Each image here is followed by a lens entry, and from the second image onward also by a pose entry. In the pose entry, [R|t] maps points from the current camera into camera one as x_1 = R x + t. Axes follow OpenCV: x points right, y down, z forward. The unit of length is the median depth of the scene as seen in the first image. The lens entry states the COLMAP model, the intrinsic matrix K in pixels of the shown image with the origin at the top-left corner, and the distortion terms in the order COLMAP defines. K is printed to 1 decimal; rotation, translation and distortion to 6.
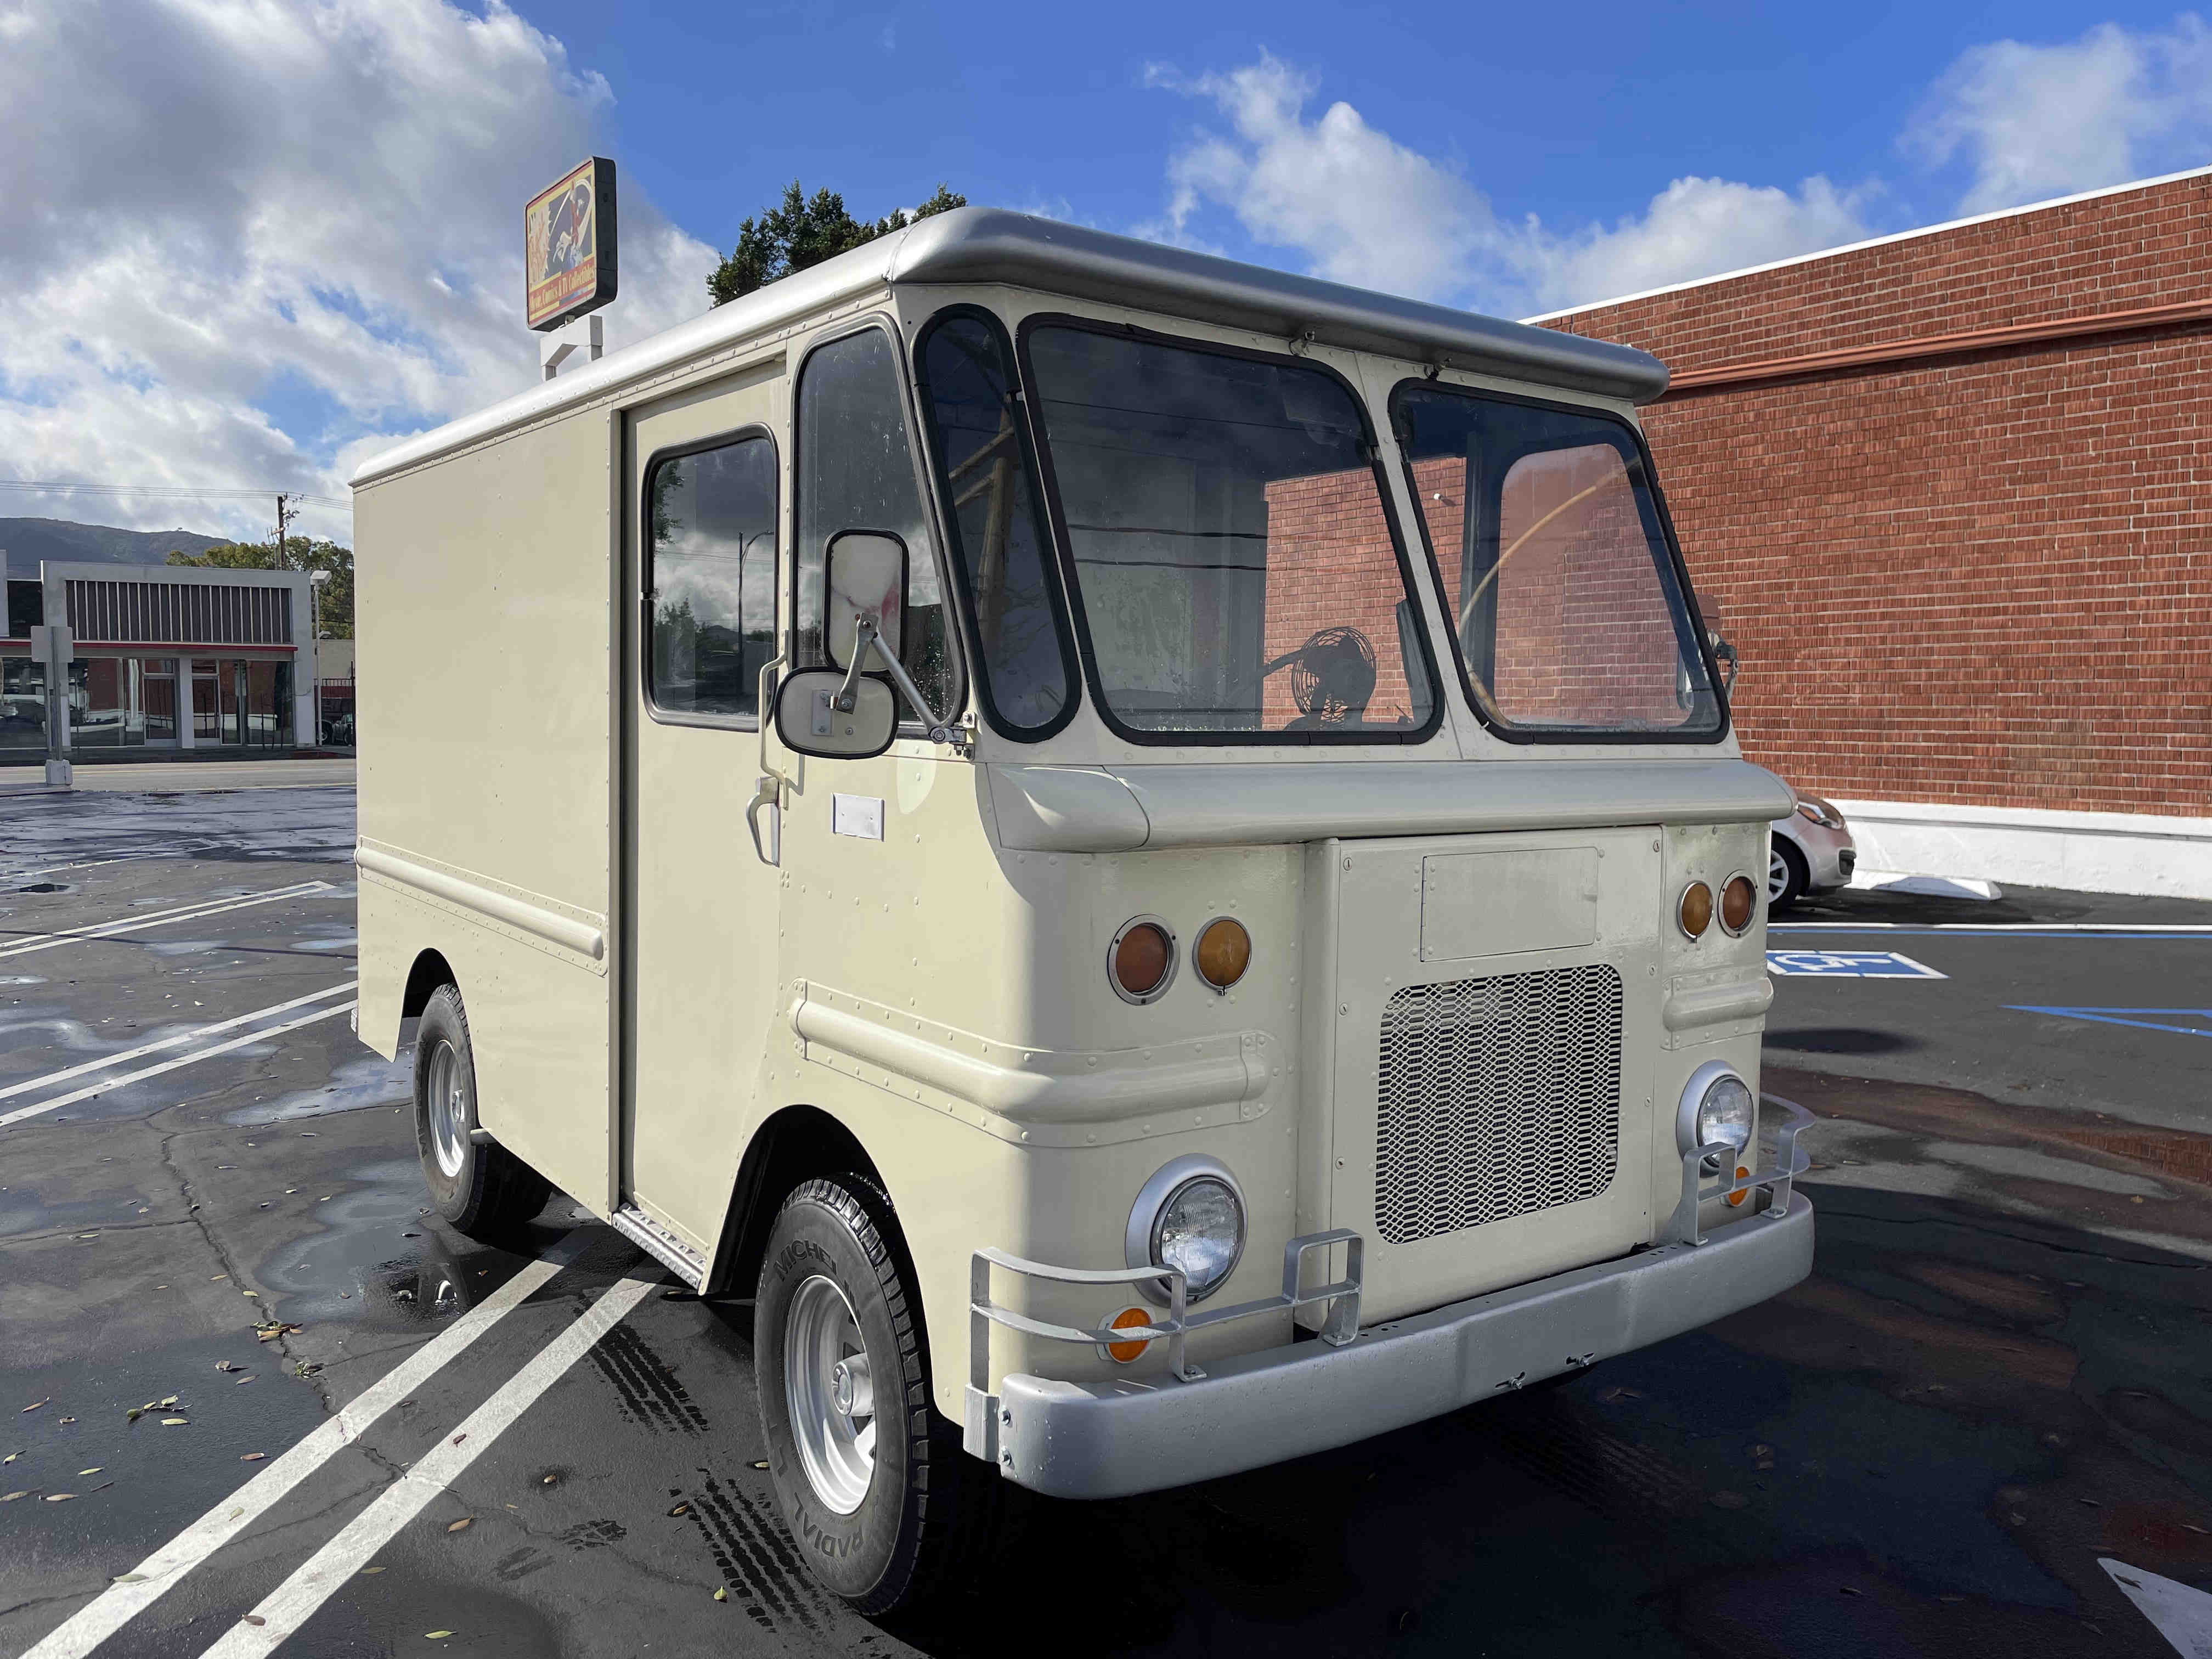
lens RADIAL K [[1731.7, 0, 1098.3], [0, 1731.7, 819.4], [0, 0, 1]] dist [0.001628, 0.000451]
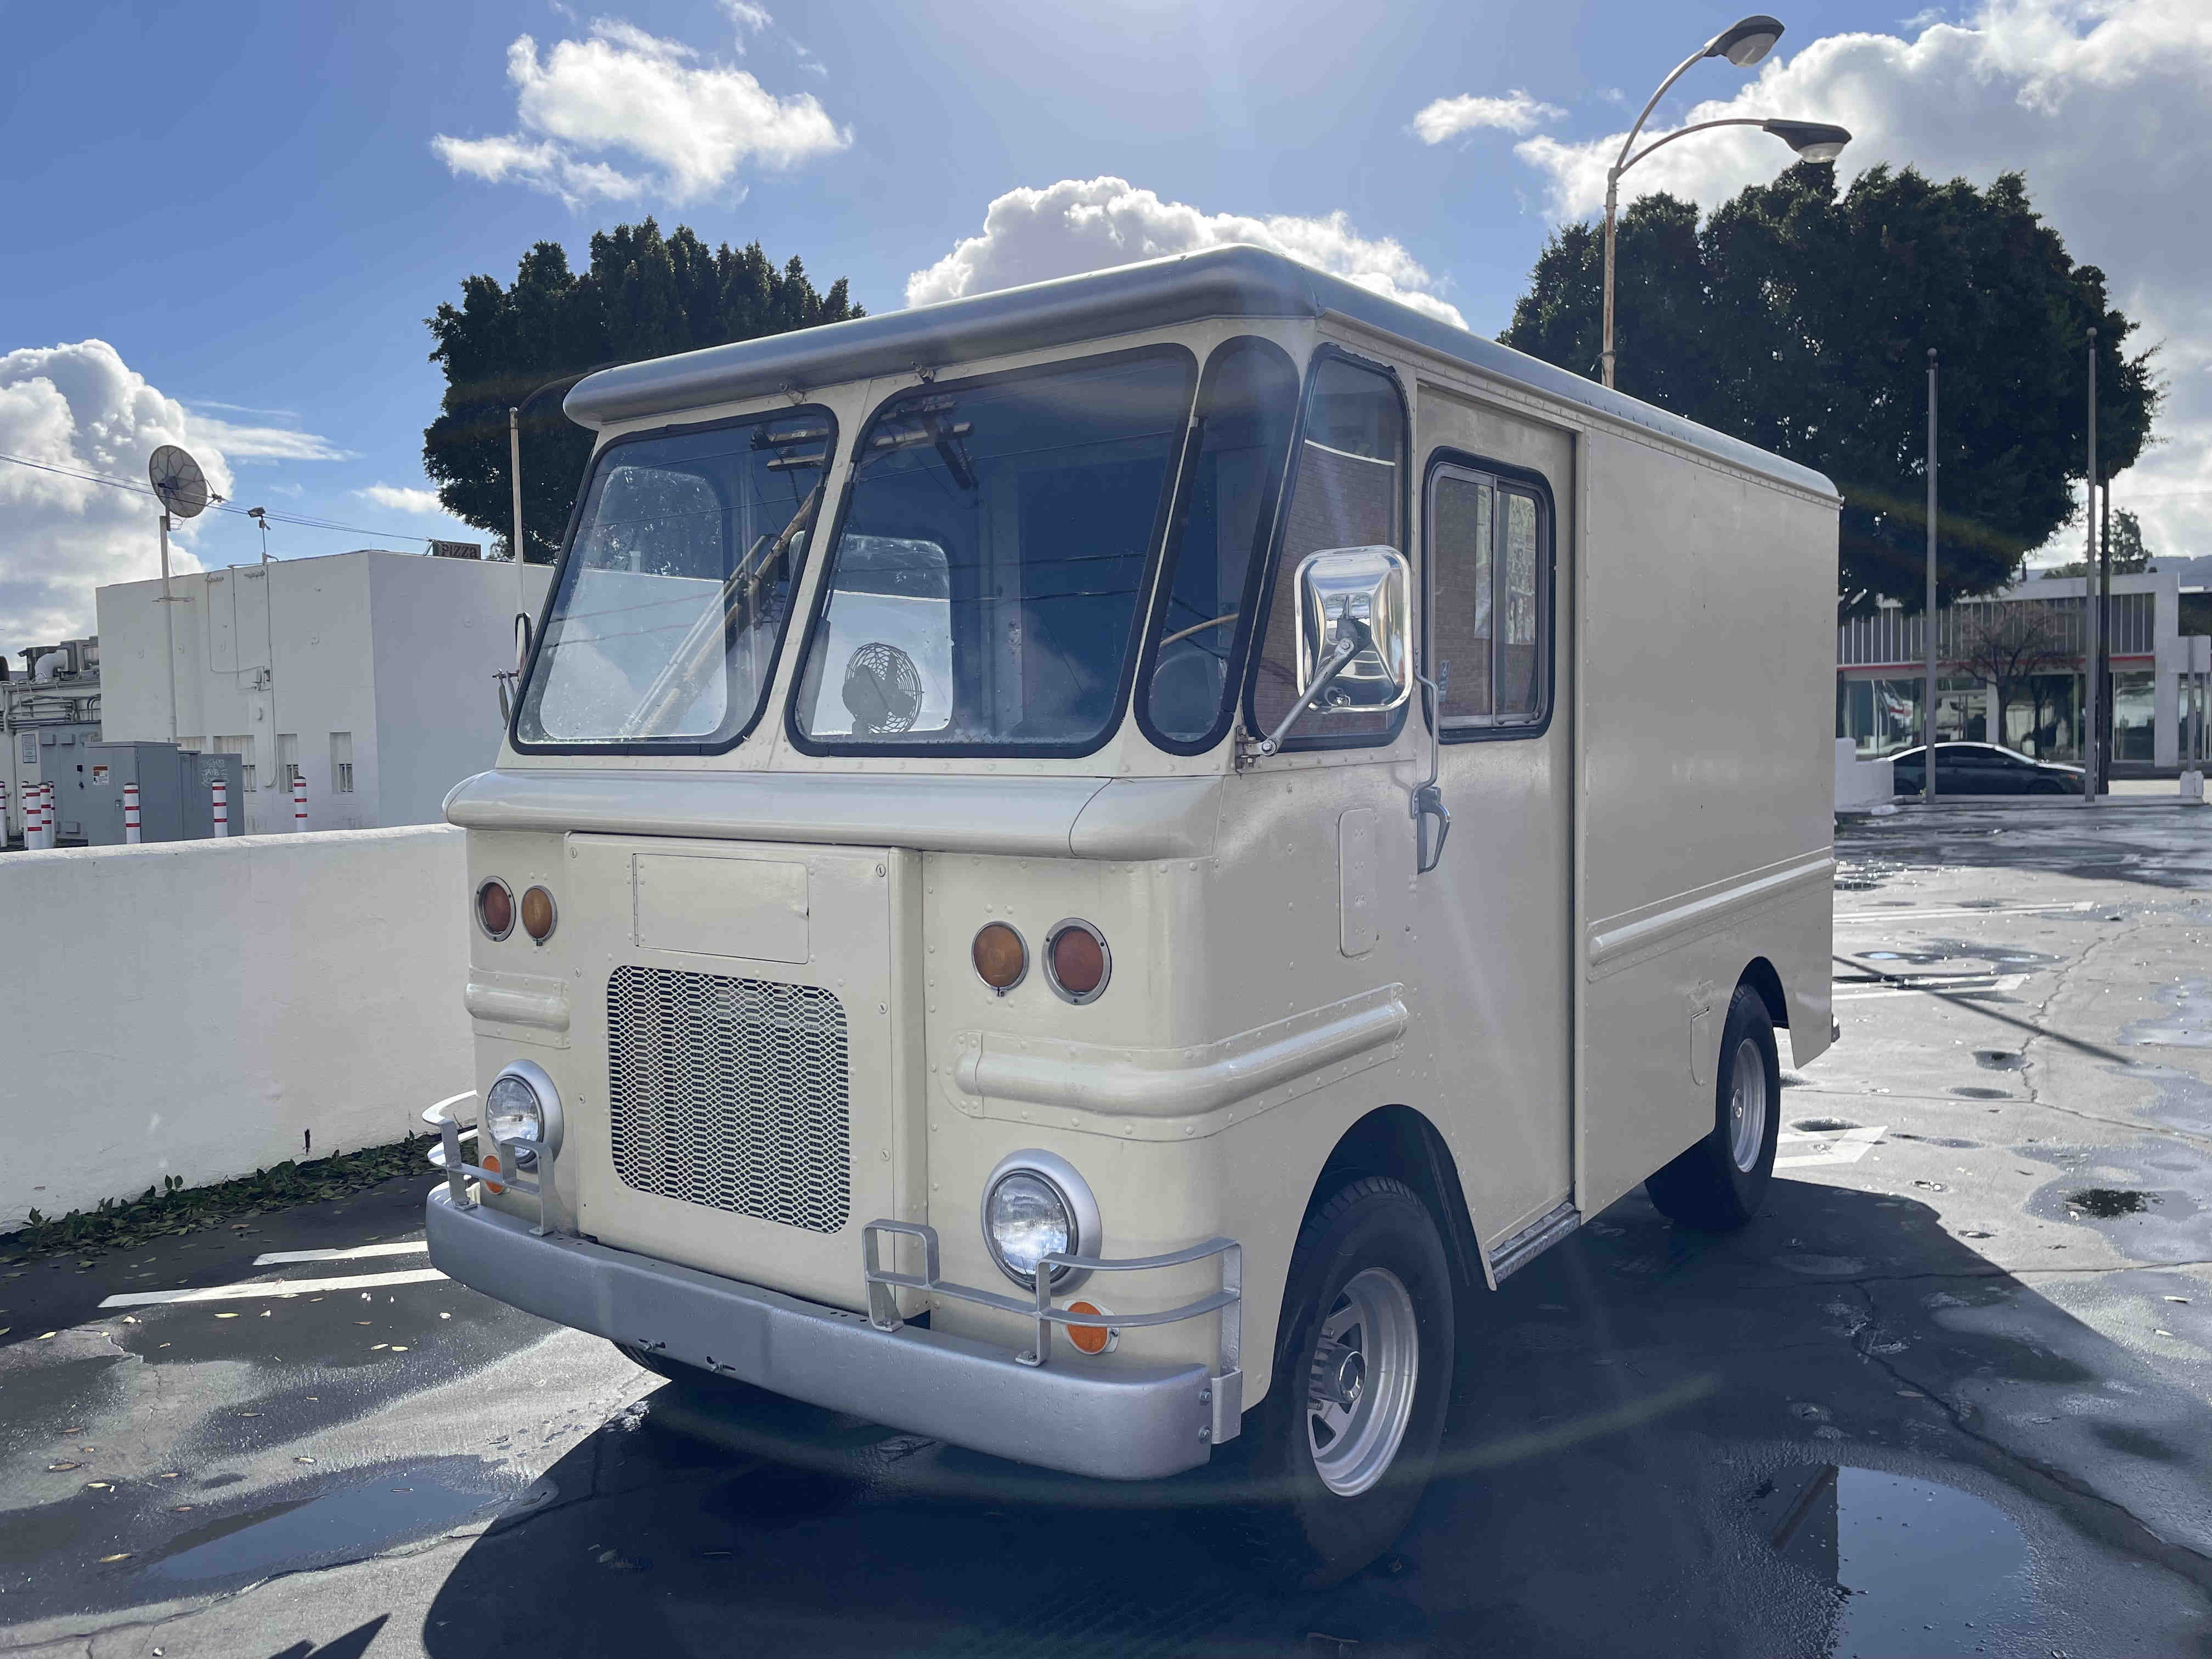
lens RADIAL K [[1644.1, 0, 1106.0], [0, 1644.1, 829.5], [0, 0, 1]] dist [0.056035, -0.000525]
pose [[0.324200, 0.043080, -0.945007, 1.096684], [-0.043333, 0.998590, 0.030656, -0.034284], [0.944996, 0.031011, 0.325610, 0.782981]]
